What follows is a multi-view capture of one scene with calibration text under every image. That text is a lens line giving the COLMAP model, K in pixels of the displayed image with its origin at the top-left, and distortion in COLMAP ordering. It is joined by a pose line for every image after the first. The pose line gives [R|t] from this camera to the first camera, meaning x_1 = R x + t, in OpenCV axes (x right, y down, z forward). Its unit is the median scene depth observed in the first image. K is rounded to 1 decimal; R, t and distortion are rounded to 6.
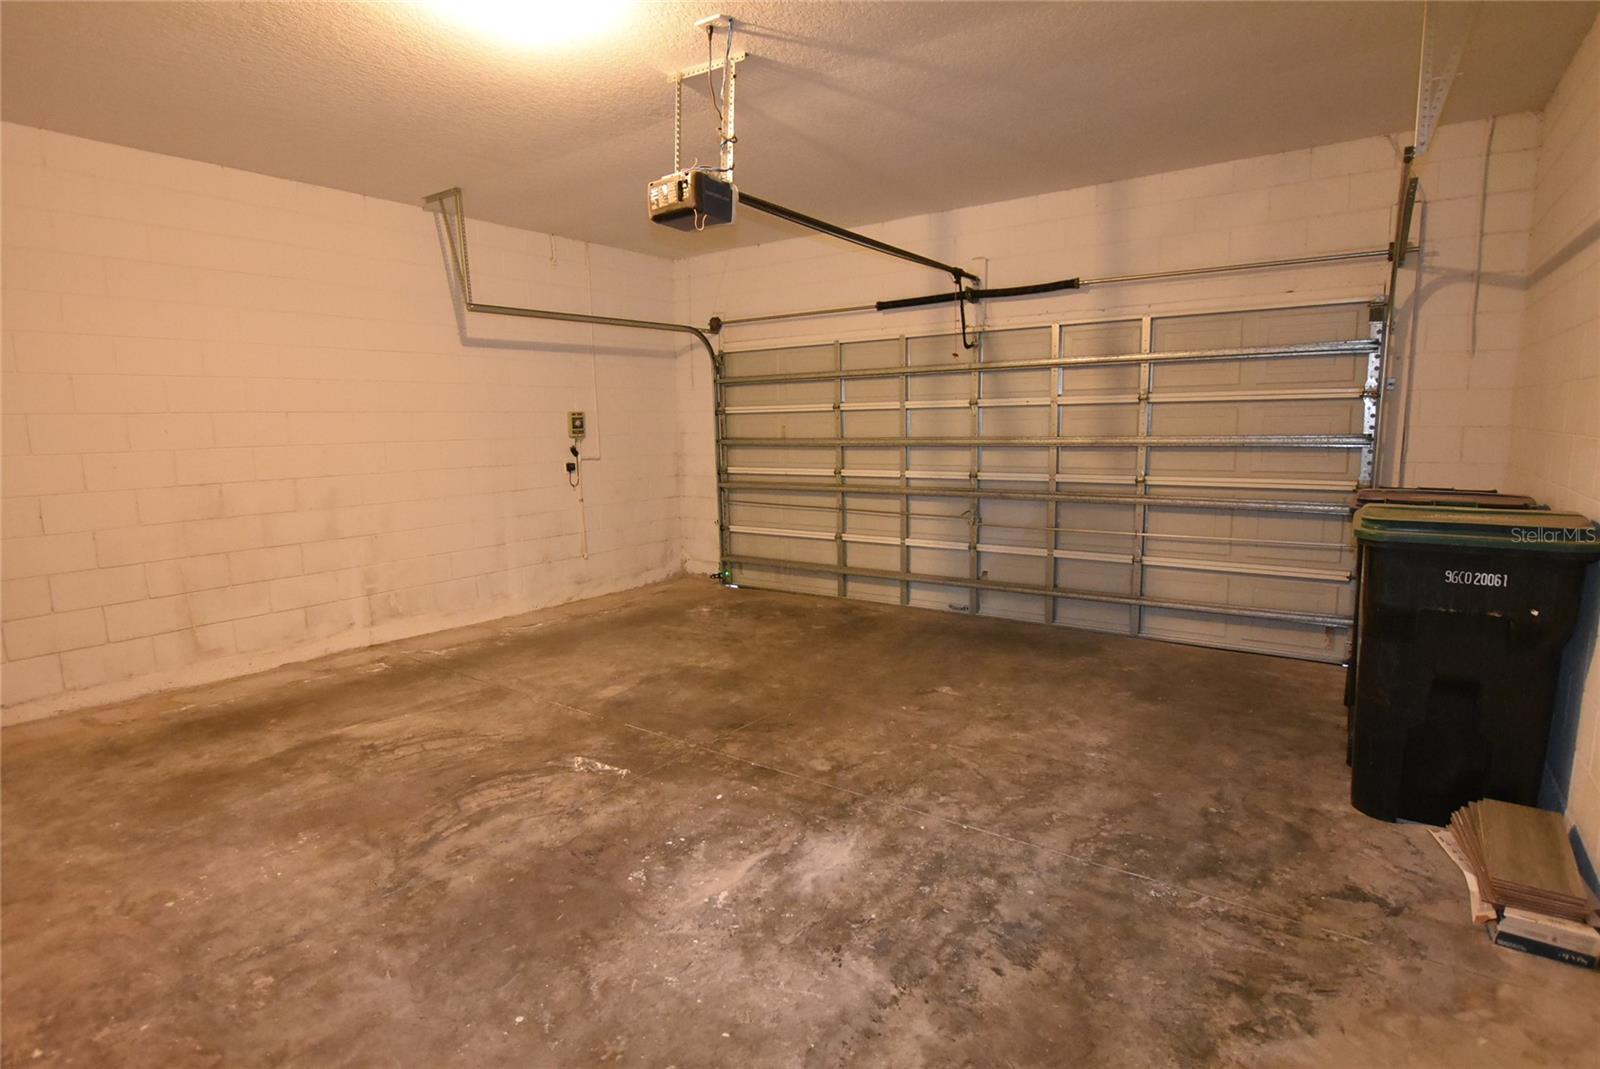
lens RADIAL K [[806.8, 0, 801.6], [0, 806.8, 535.2], [0, 0, 1]] dist [-0.028143, 0.004957]
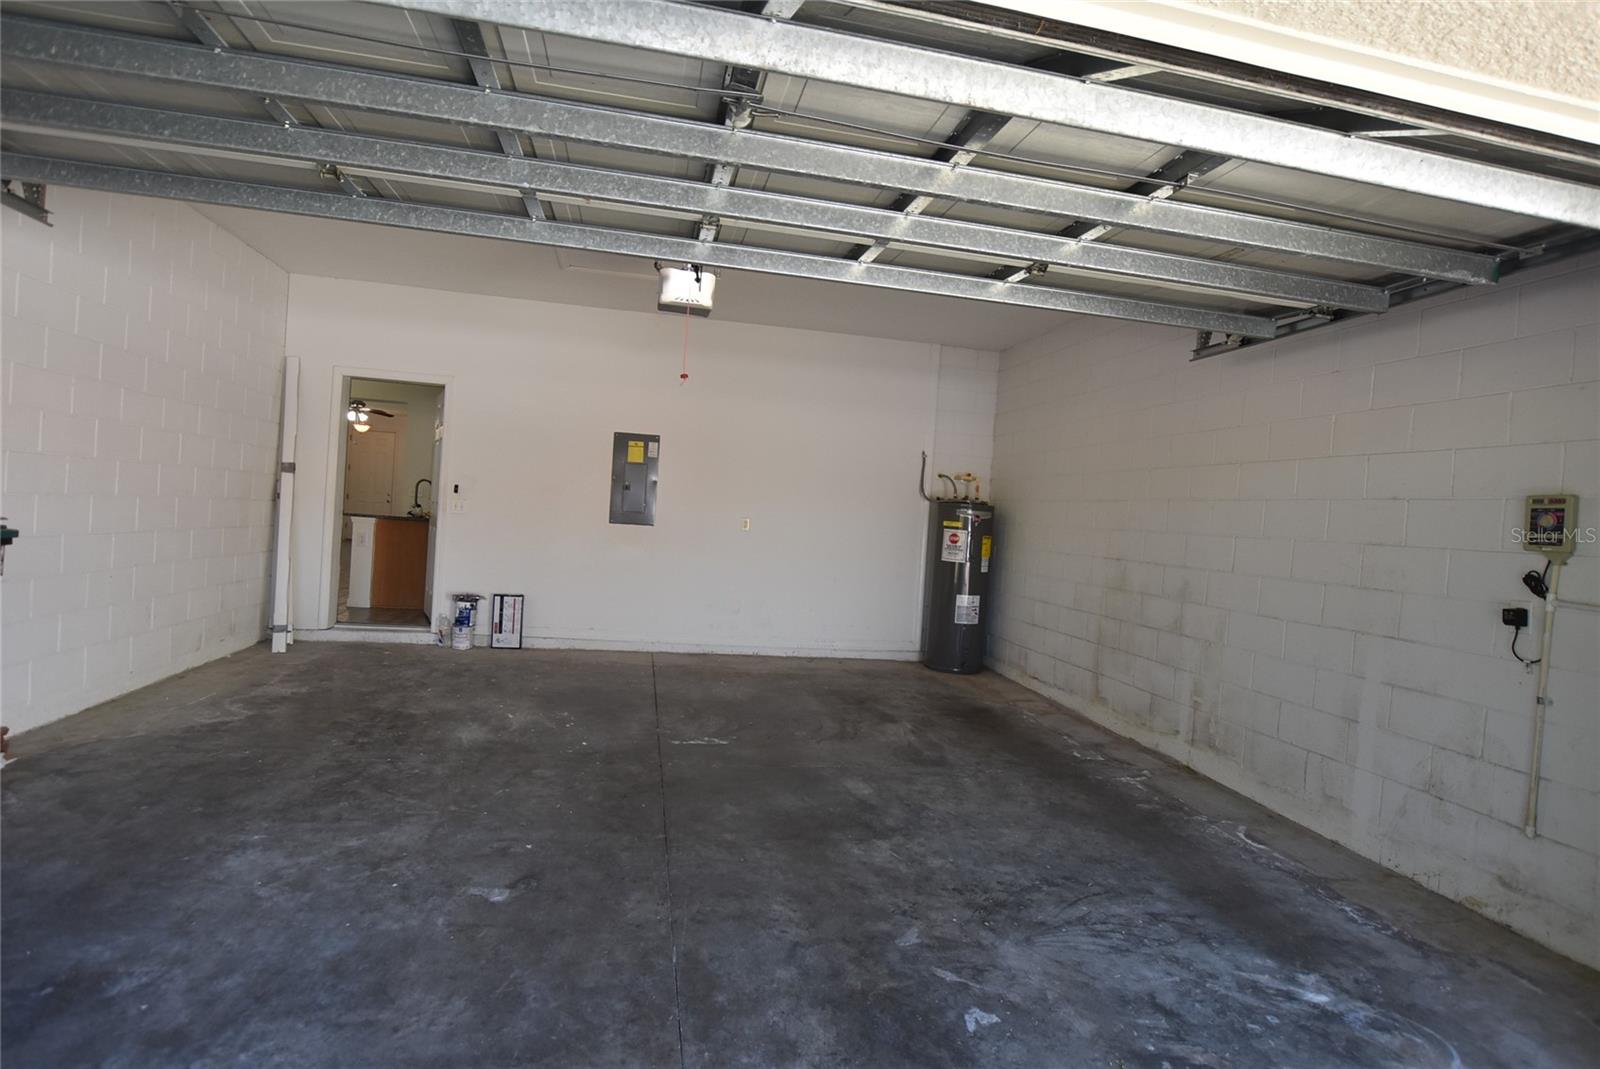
lens RADIAL K [[806.8, 0, 799.5], [0, 806.8, 538.9], [0, 0, 1]] dist [-0.028143, 0.004957]
pose [[-0.689051, -0.012118, -0.724612, 0.460936], [-0.158460, 0.978186, 0.134324, -0.185302], [0.707177, 0.207378, -0.675940, 1.516069]]
